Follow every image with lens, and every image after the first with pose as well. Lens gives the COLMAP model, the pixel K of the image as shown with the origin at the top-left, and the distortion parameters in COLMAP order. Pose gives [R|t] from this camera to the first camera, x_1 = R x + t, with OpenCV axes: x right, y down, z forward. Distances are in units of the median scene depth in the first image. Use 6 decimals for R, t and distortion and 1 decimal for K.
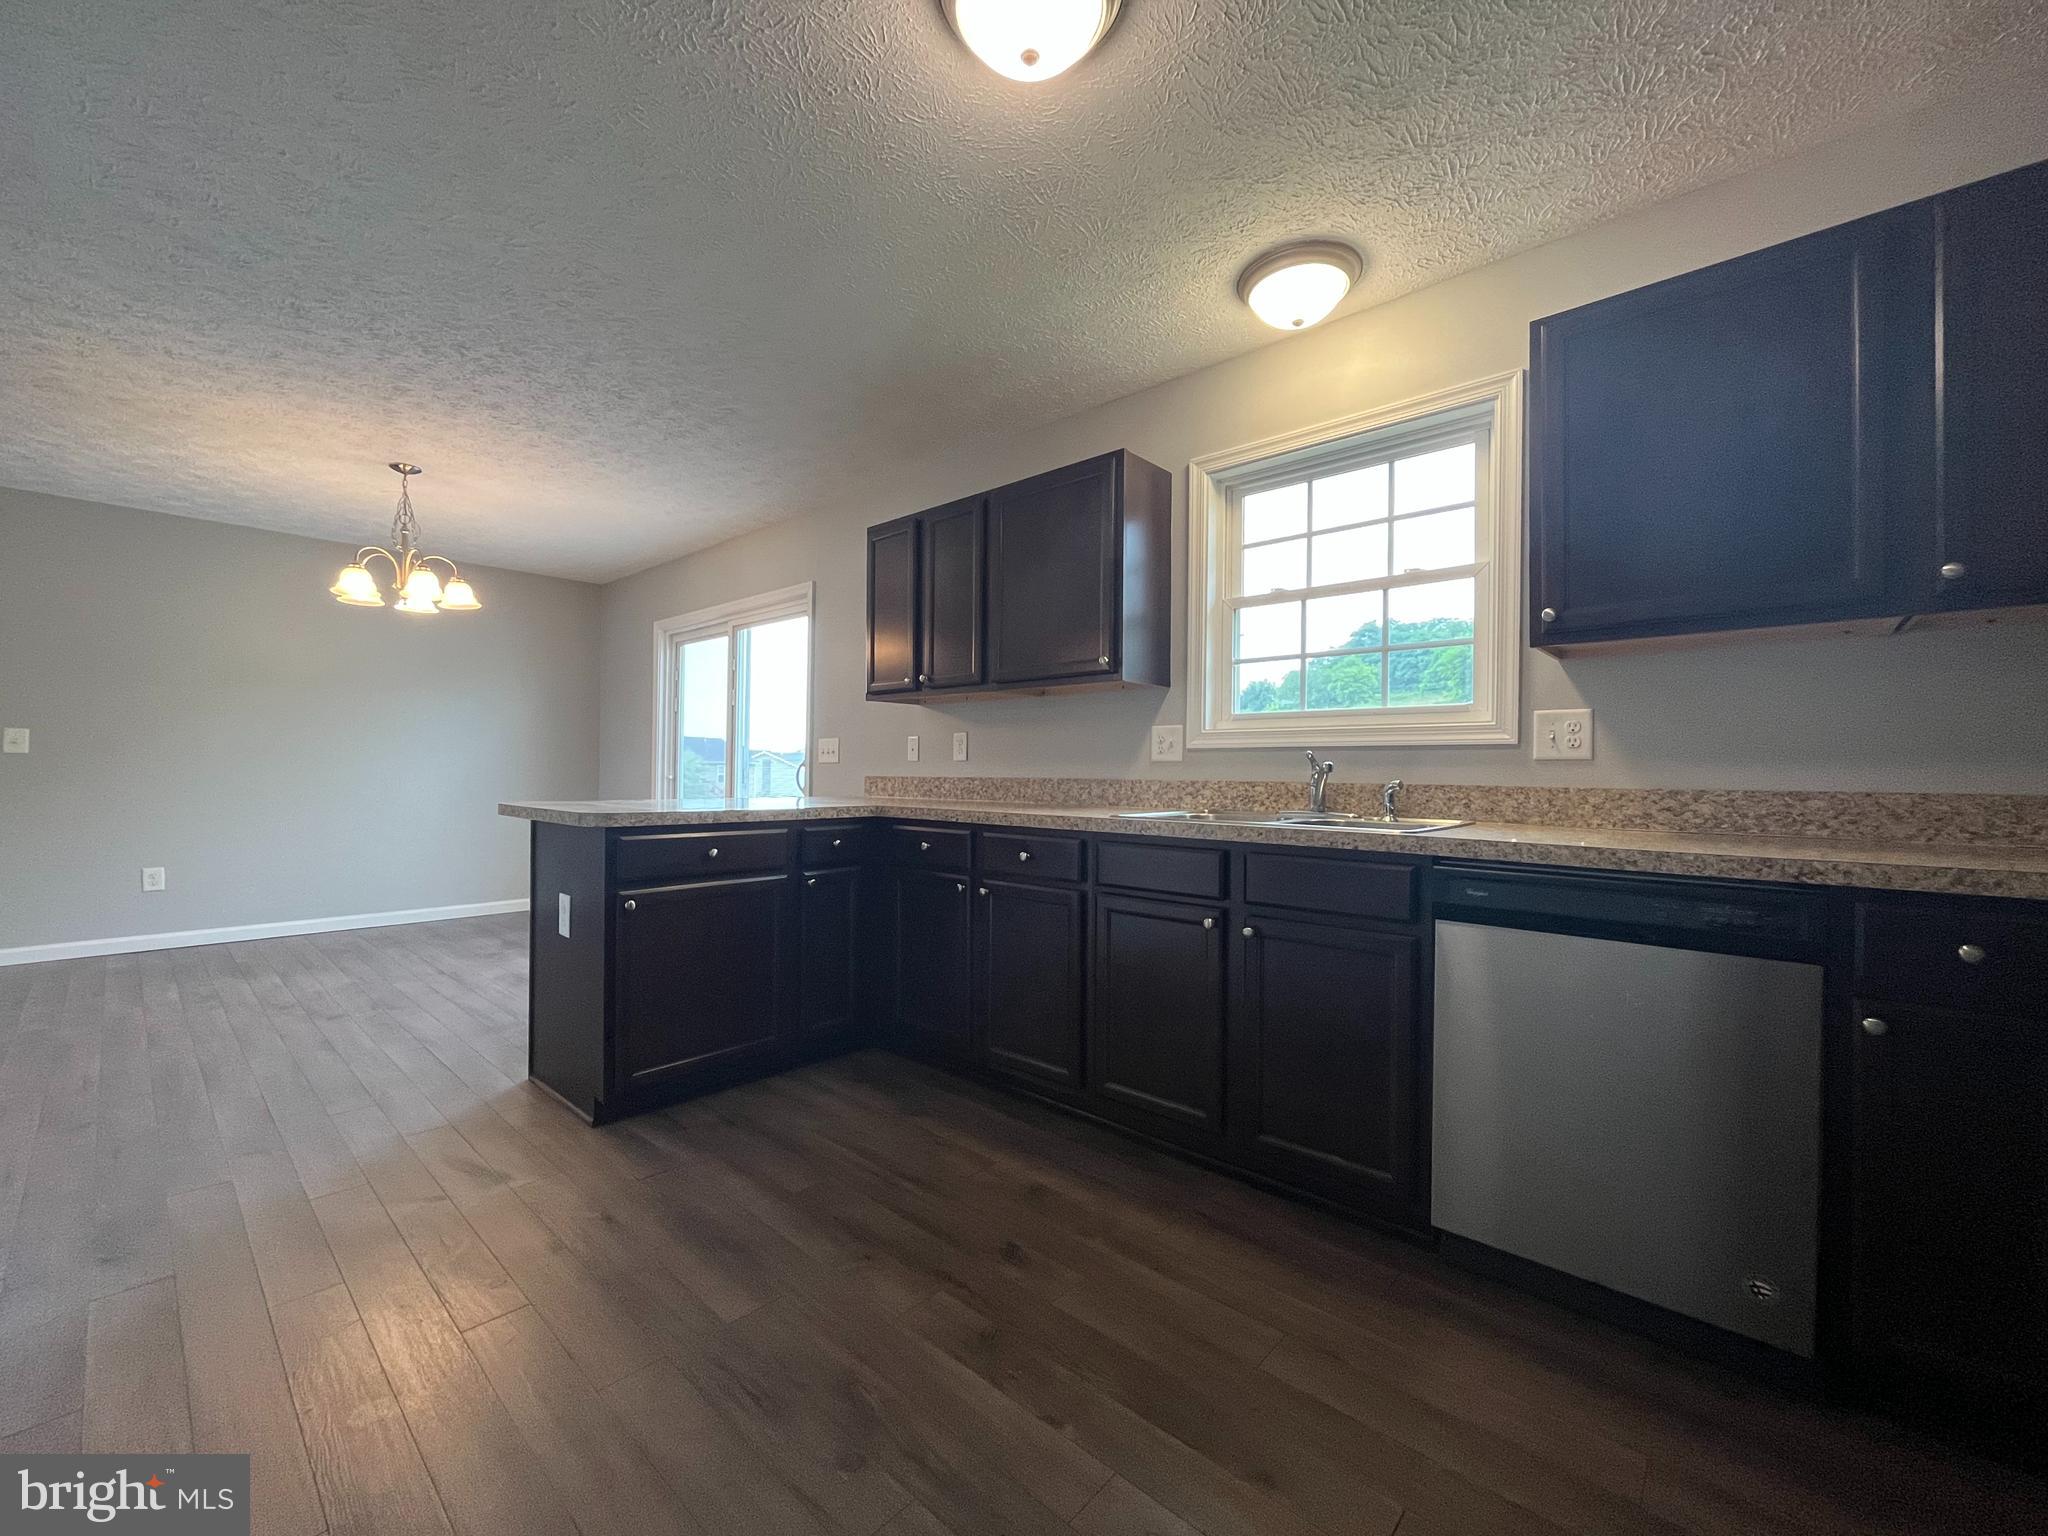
lens RADIAL K [[828.3, 0, 1014.1], [0, 828.3, 769.9], [0, 0, 1]] dist [-0.000974, -0.000168]
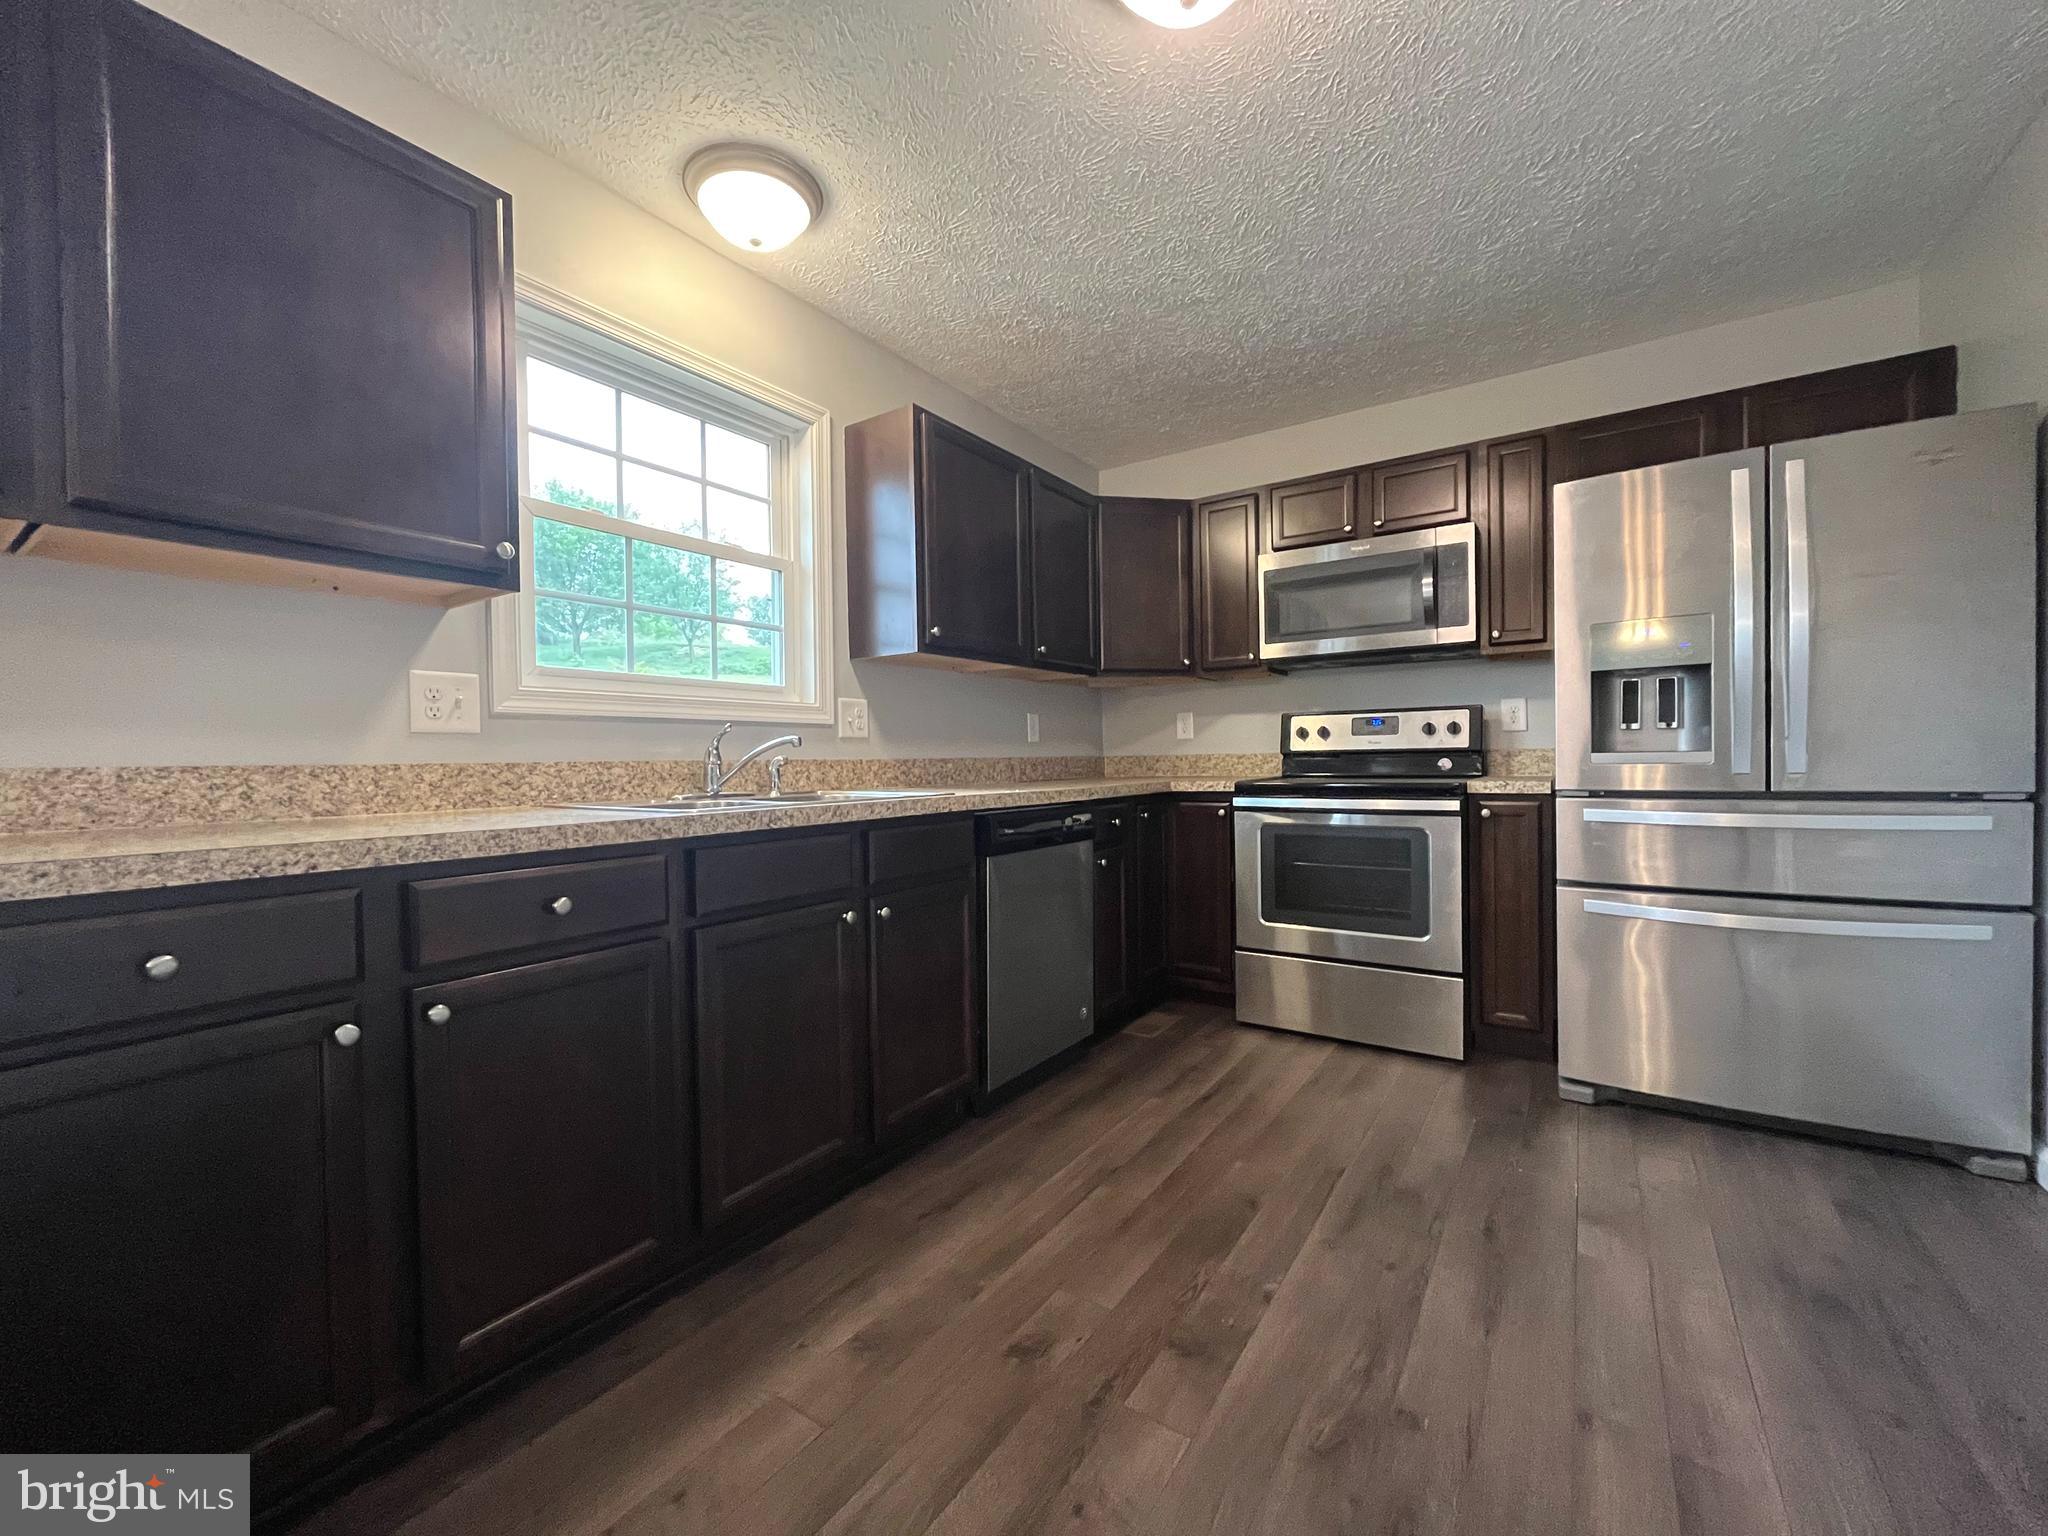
lens RADIAL K [[828.3, 0, 1019.5], [0, 828.3, 772.6], [0, 0, 1]] dist [-0.000974, -0.000168]
pose [[-0.143228, -0.020879, 0.989470, -0.497375], [0.015002, 0.999617, 0.023264, 0.011880], [-0.989576, 0.018176, -0.142859, 0.720733]]
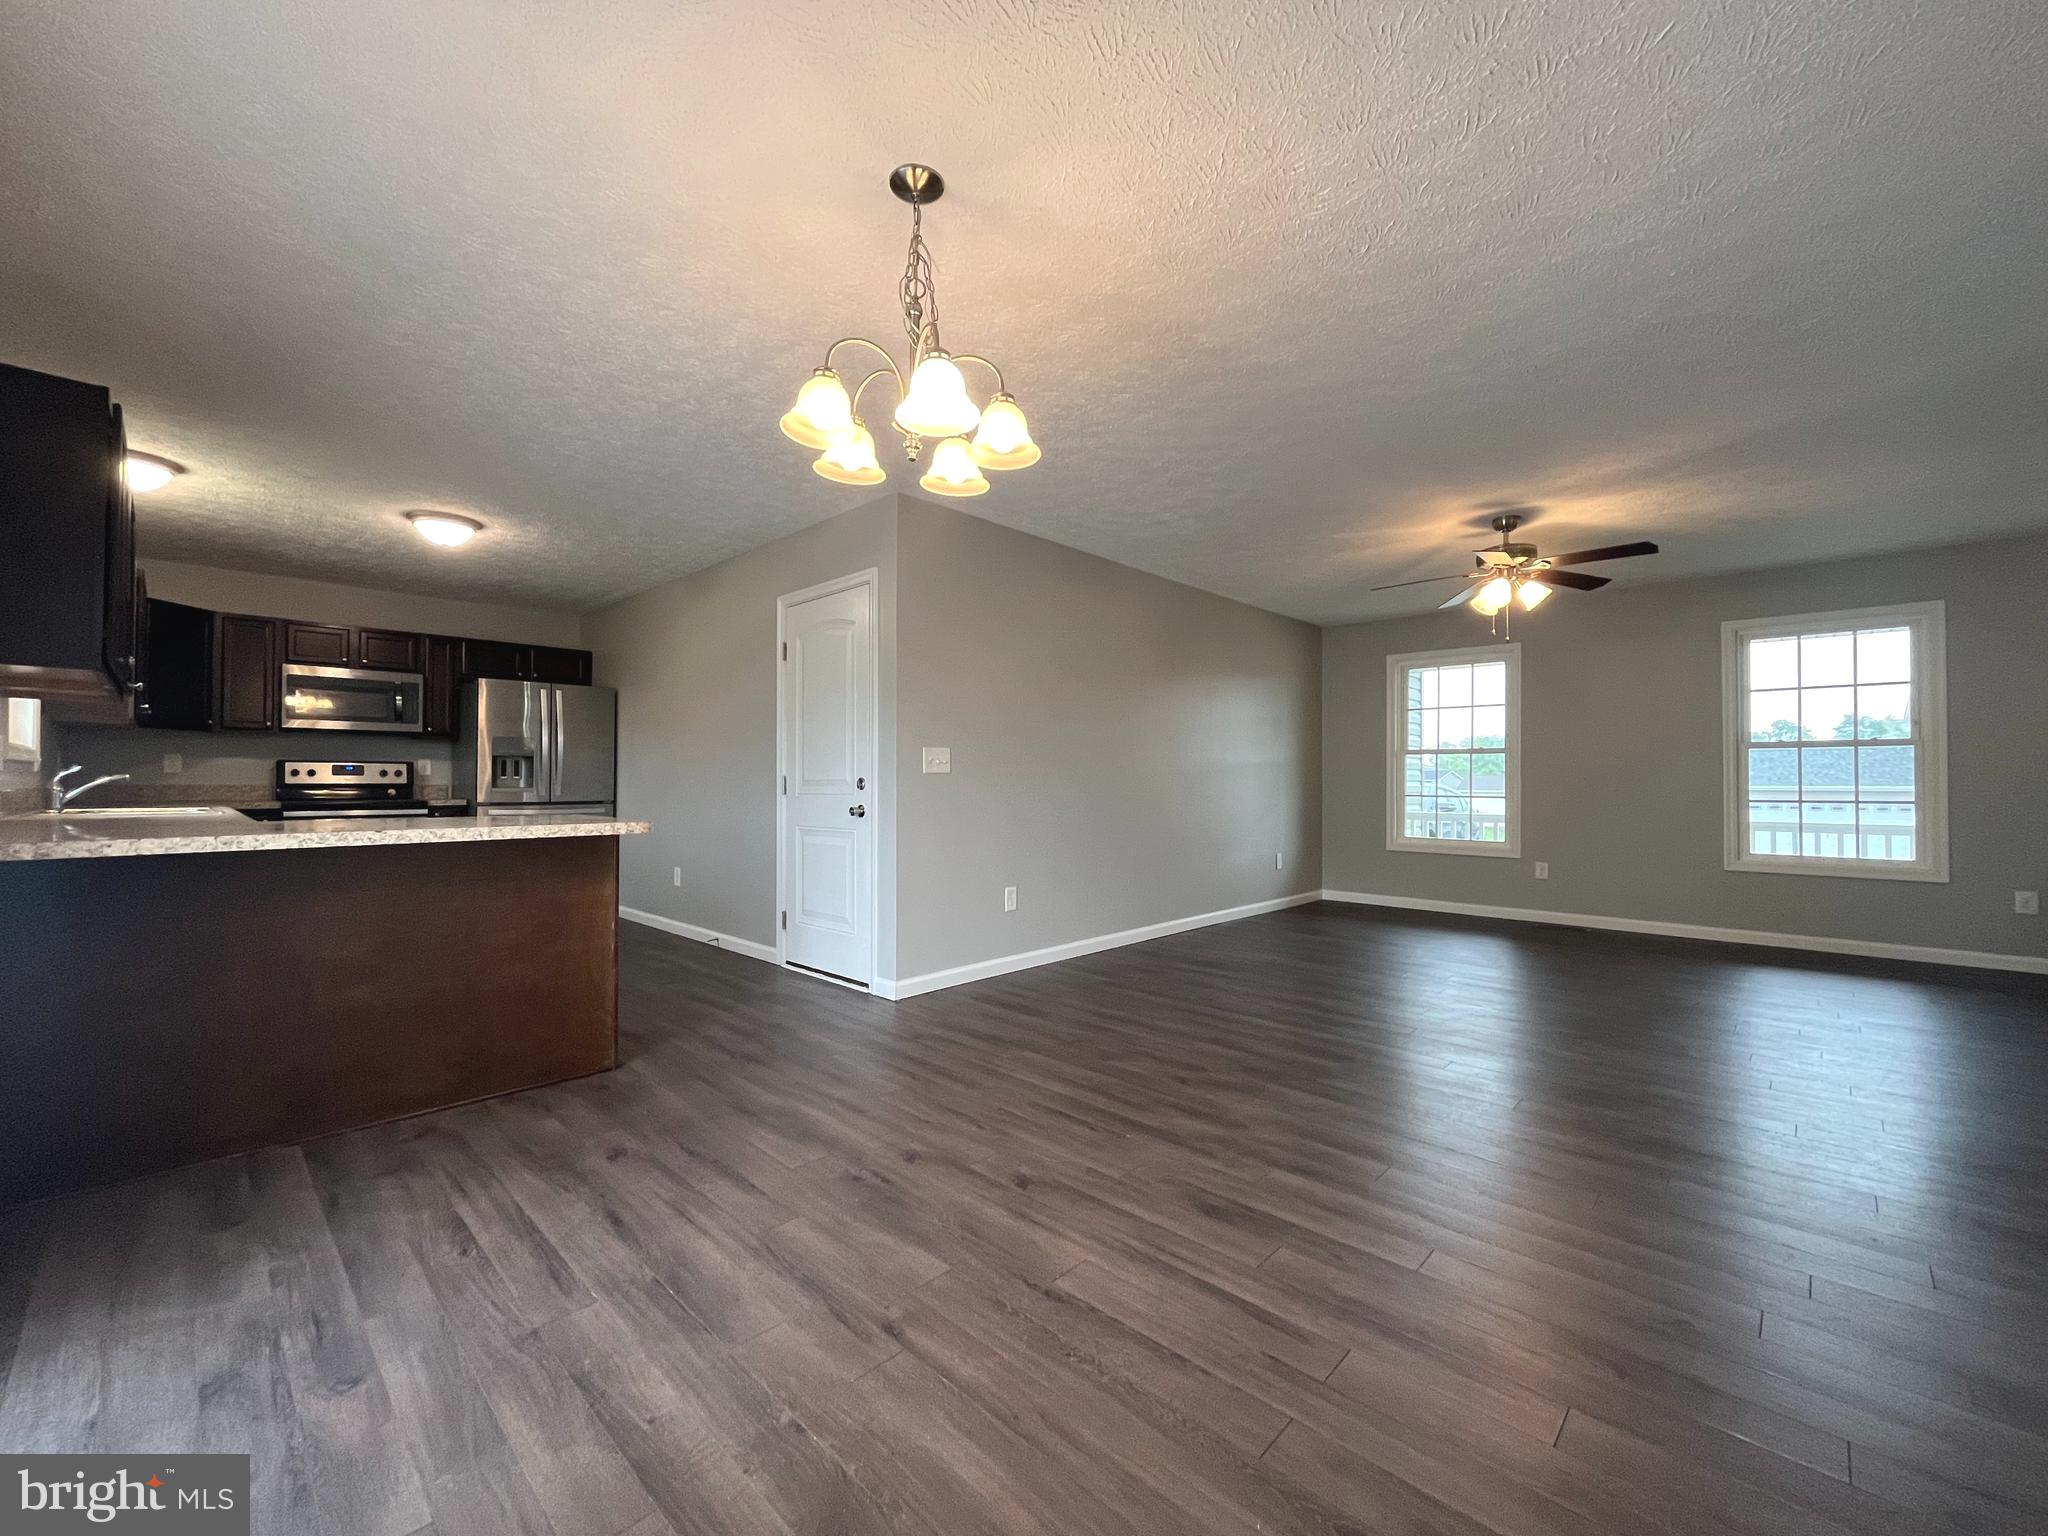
lens RADIAL K [[828.3, 0, 1015.1], [0, 828.3, 767.7], [0, 0, 1]] dist [-0.000974, -0.000168]
pose [[-0.999459, -0.010961, 0.031006, -1.146498], [-0.011446, 0.999814, -0.015510, -0.013336], [-0.030830, -0.015856, -0.999399, 2.093851]]
